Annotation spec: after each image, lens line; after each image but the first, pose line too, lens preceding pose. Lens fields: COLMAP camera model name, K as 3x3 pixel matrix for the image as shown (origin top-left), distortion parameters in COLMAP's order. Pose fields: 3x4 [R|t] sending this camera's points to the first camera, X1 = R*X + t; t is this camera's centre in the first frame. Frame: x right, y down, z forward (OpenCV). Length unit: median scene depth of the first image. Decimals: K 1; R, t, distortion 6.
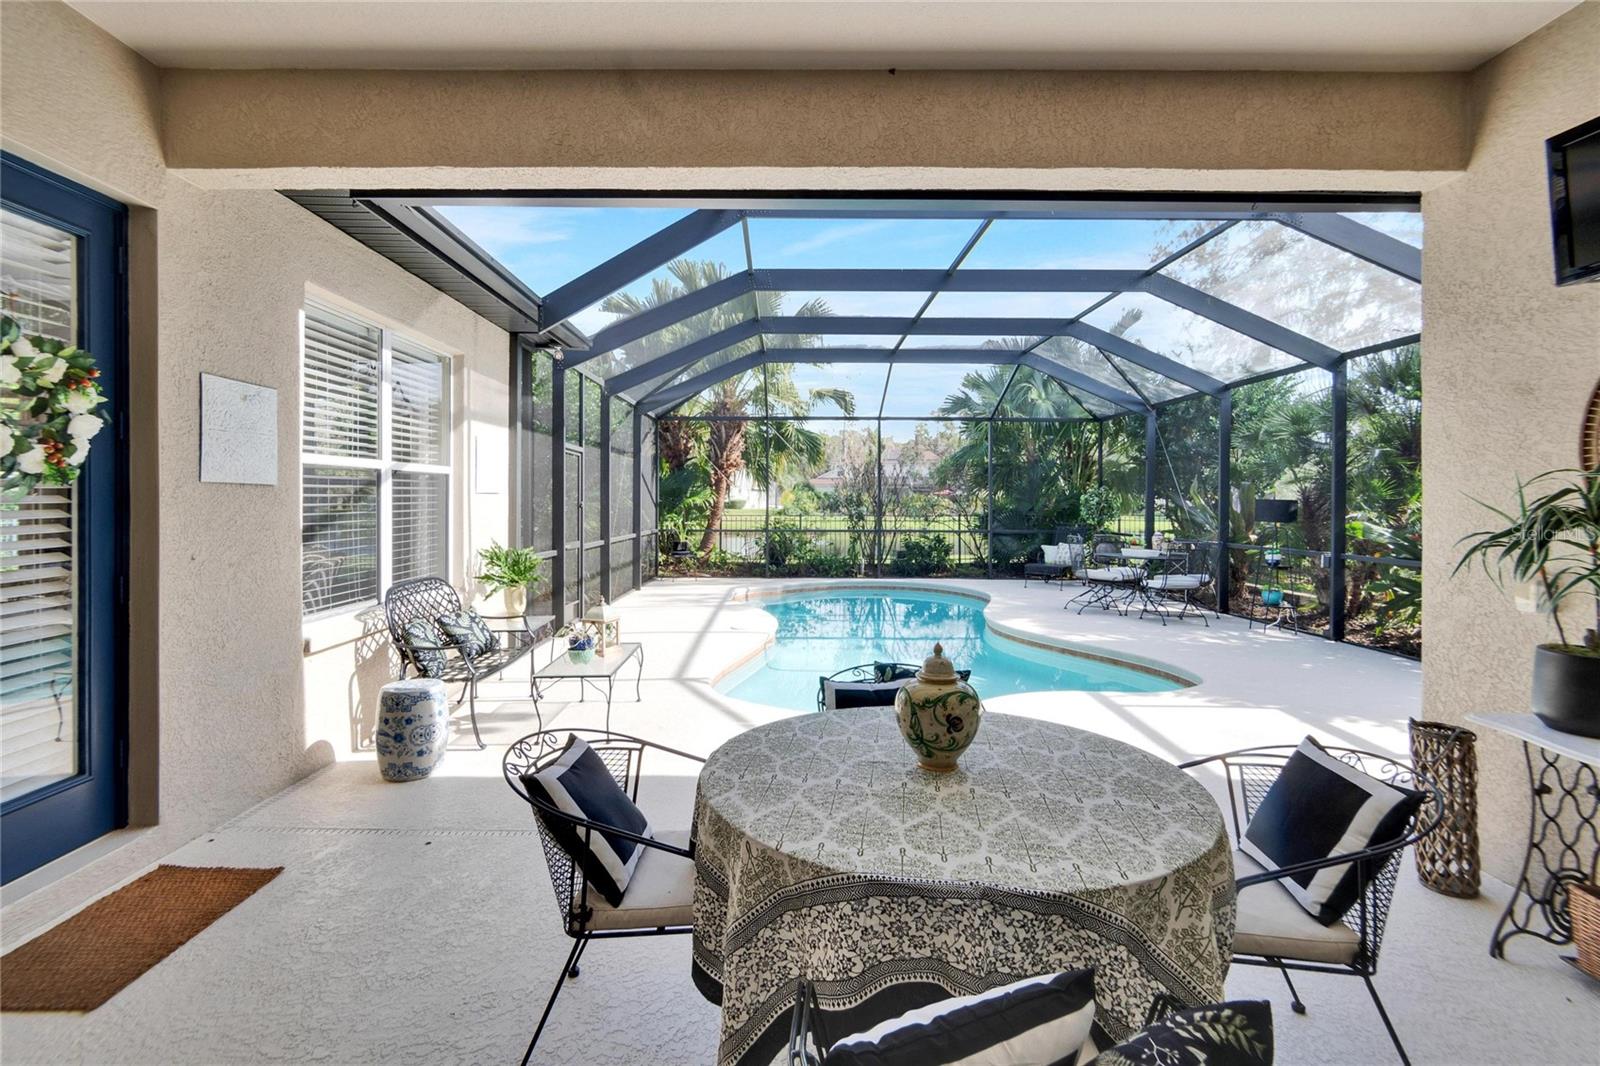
lens RADIAL K [[713.9, 0, 793.0], [0, 713.9, 509.6], [0, 0, 1]] dist [0.001525, 0.001032]
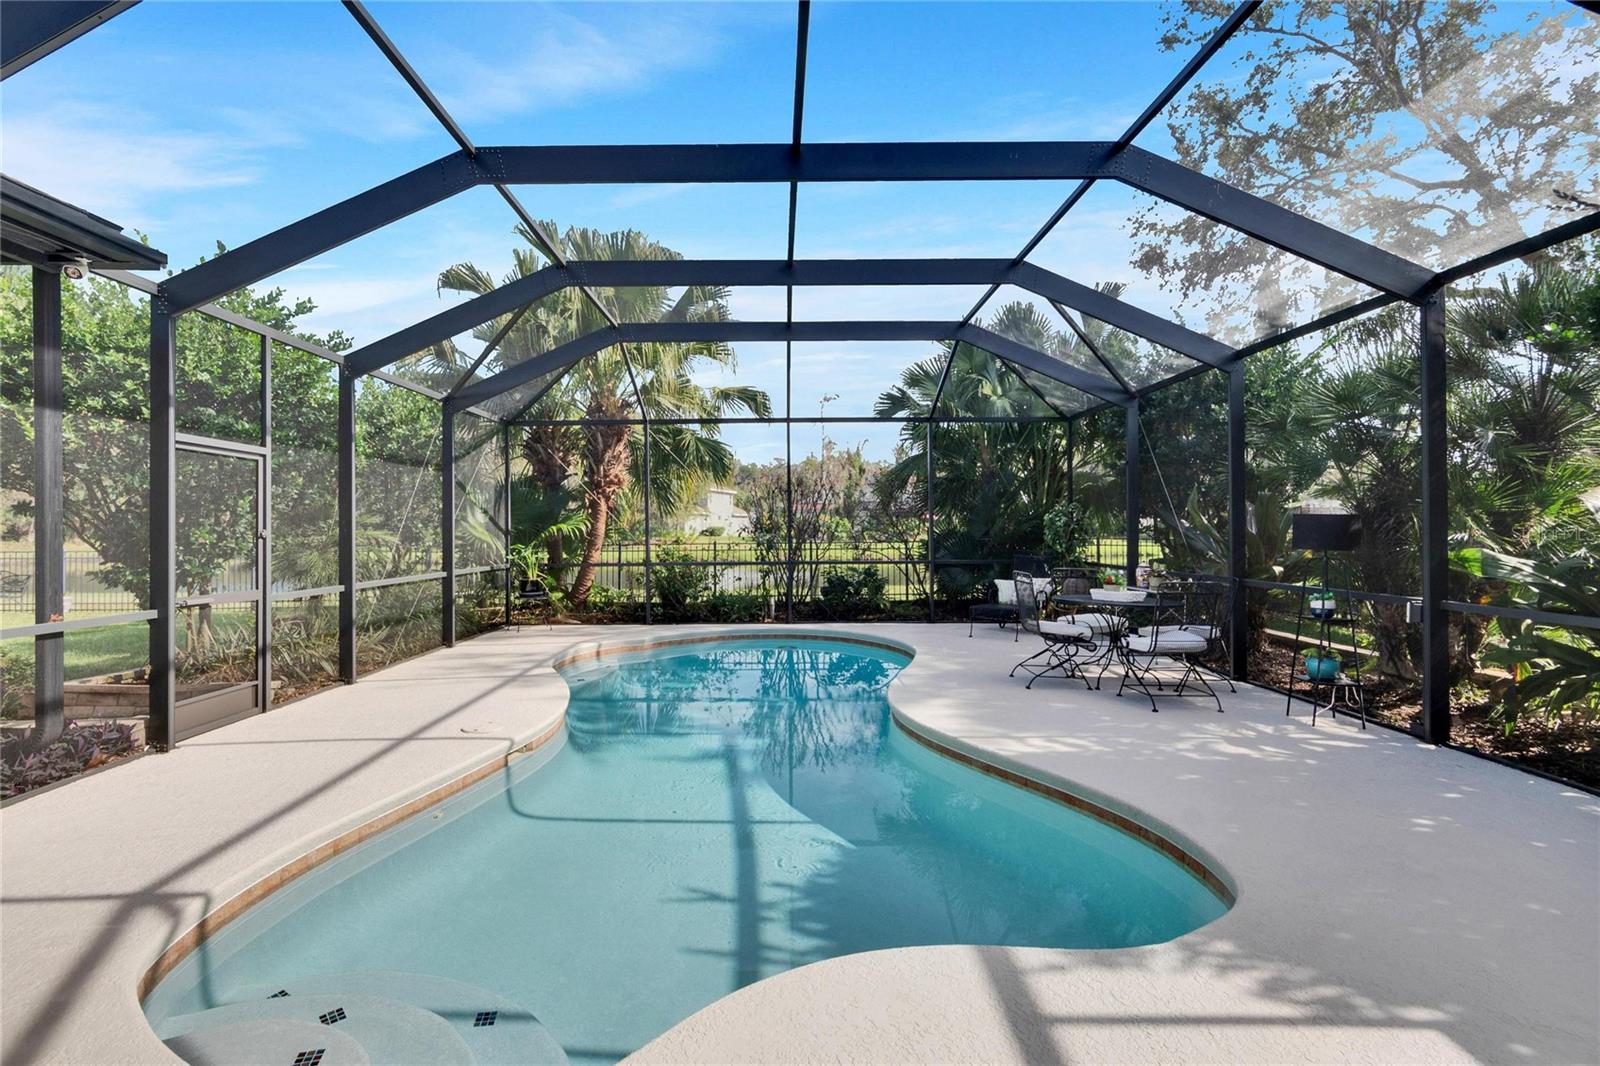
lens RADIAL K [[713.9, 0, 792.3], [0, 713.9, 525.1], [0, 0, 1]] dist [0.001525, 0.001032]
pose [[0.999845, -0.010550, 0.014085, 0.129742], [0.010764, 0.999826, -0.015233, 0.000296], [-0.013922, 0.015382, 0.999785, 0.251163]]
